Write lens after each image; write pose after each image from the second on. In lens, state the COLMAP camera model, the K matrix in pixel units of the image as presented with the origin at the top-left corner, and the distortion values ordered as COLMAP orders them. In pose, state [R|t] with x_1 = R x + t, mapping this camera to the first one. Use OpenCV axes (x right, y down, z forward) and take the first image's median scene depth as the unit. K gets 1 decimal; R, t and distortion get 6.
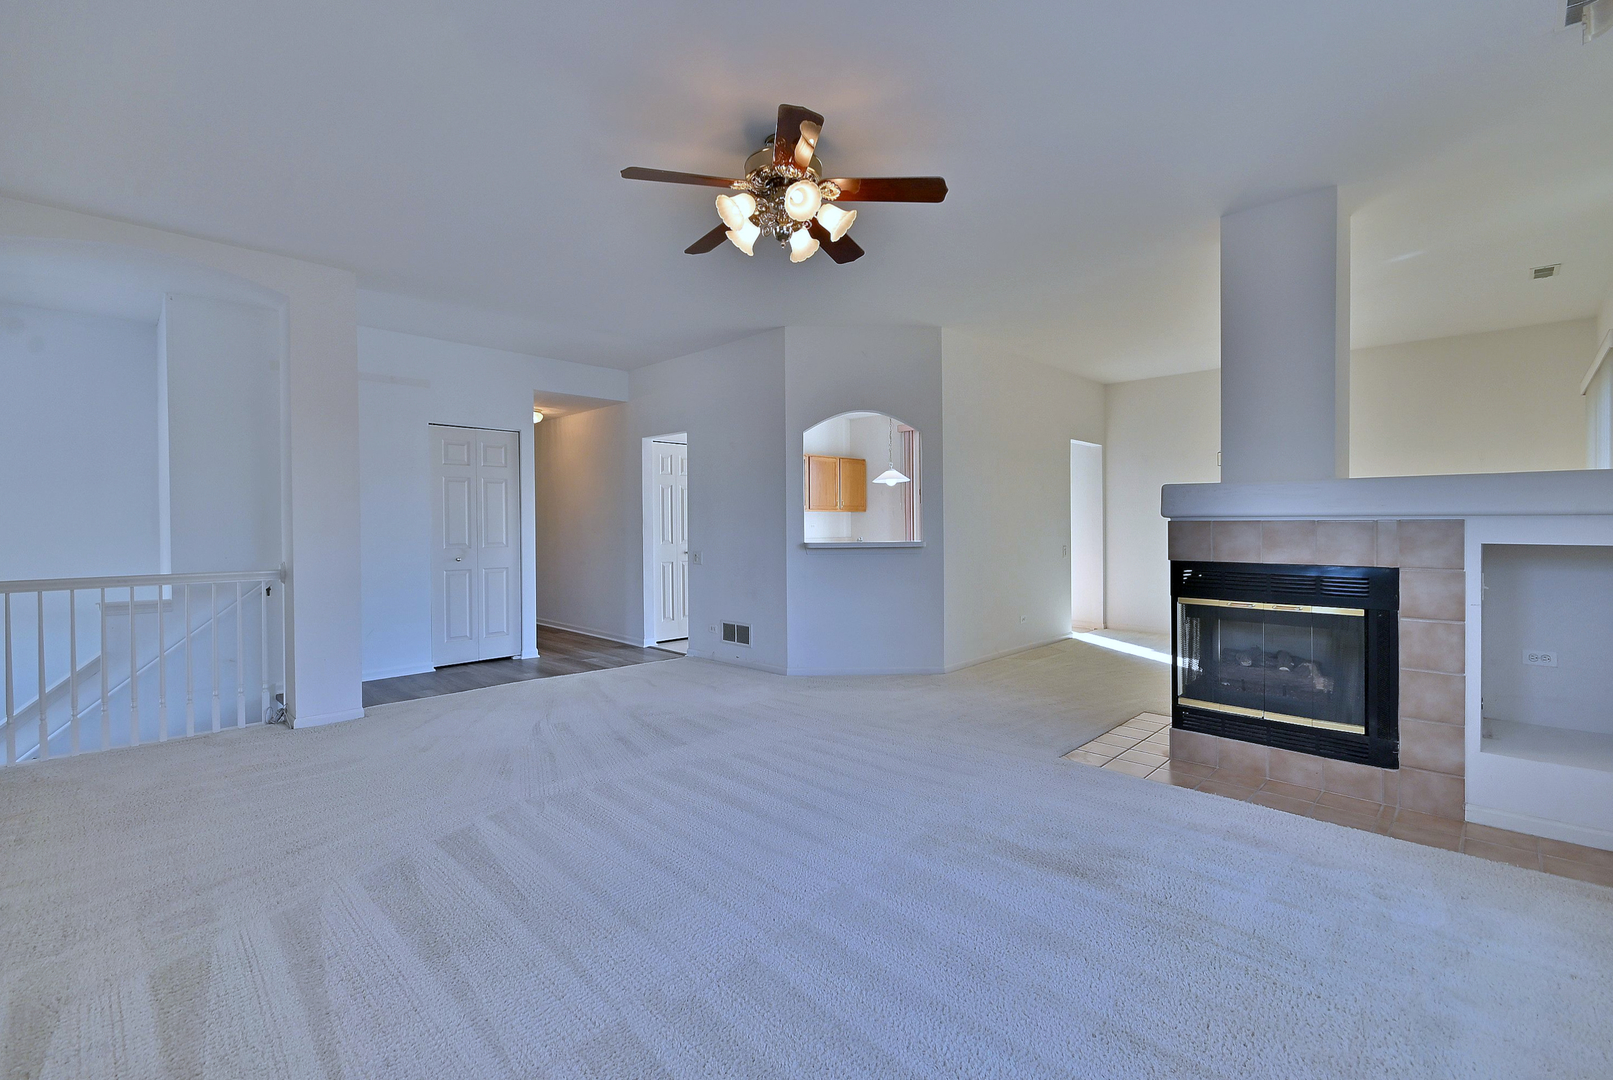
lens RADIAL K [[732.4, 0, 794.5], [0, 732.4, 534.4], [0, 0, 1]] dist [0.014351, -0.000749]
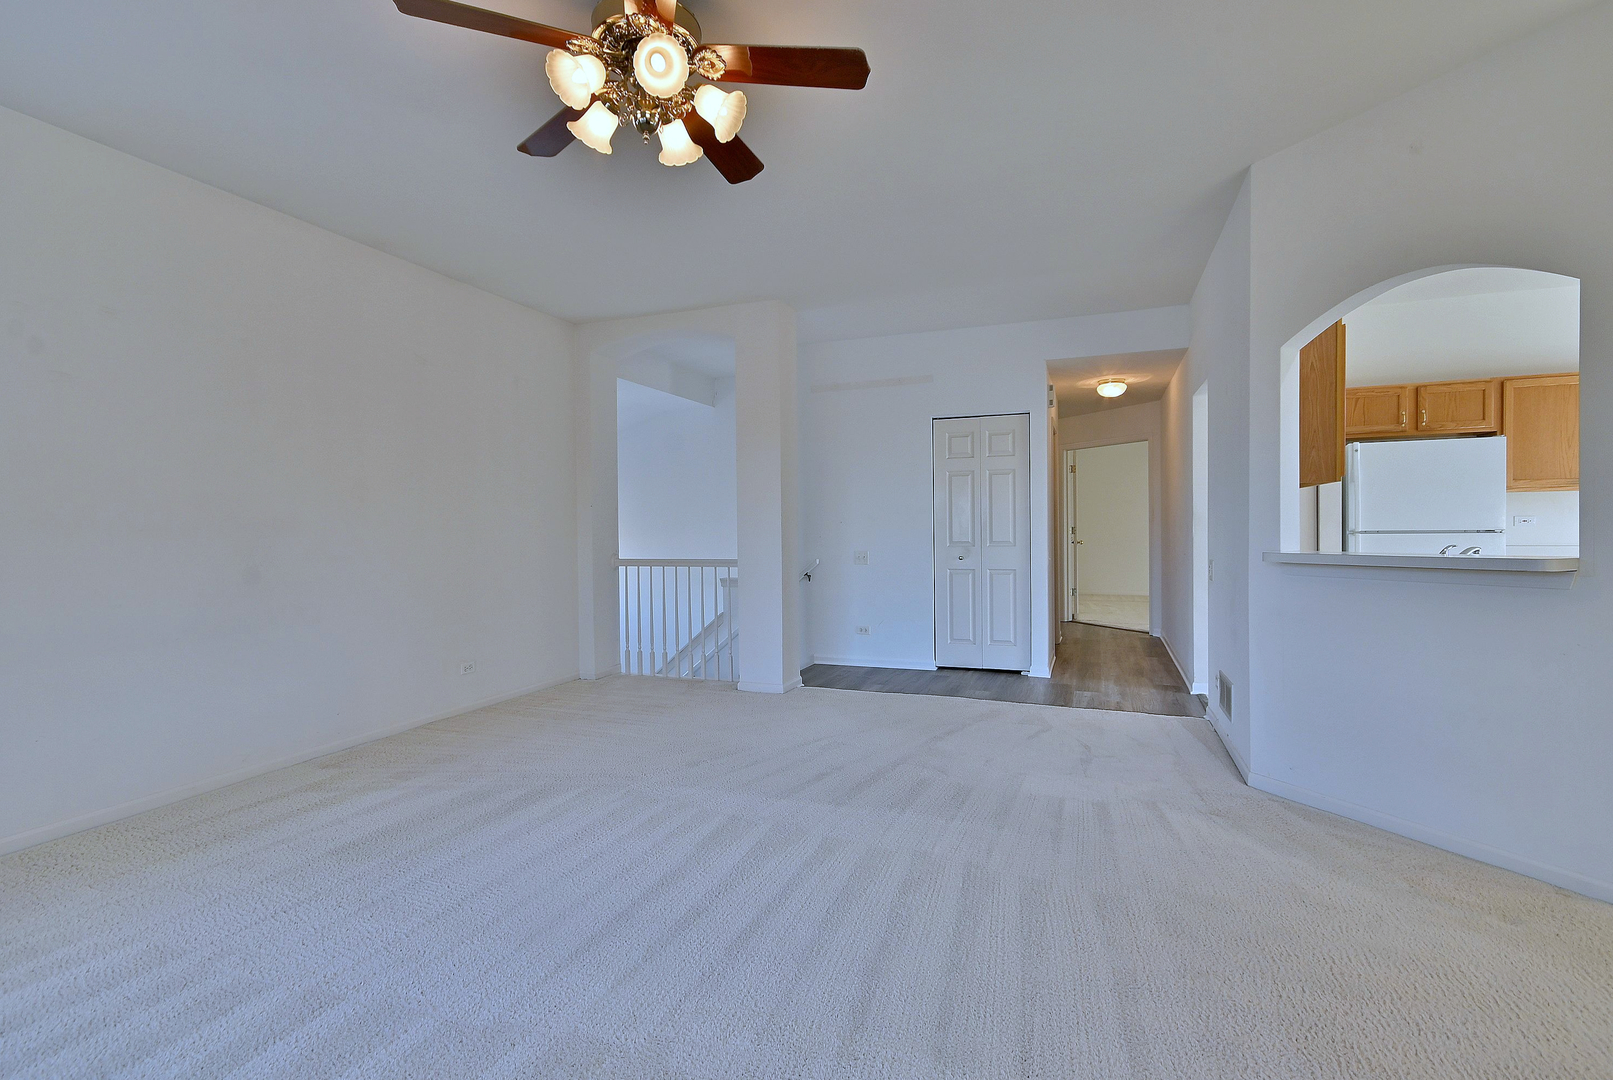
lens RADIAL K [[765.3, 0, 792.7], [0, 765.3, 534.7], [0, 0, 1]] dist [0.022764, 0.000291]
pose [[0.391933, 0.011025, -0.919928, 0.379955], [-0.006841, 0.999935, 0.009069, -0.003264], [0.919968, 0.002739, 0.391983, 0.425156]]
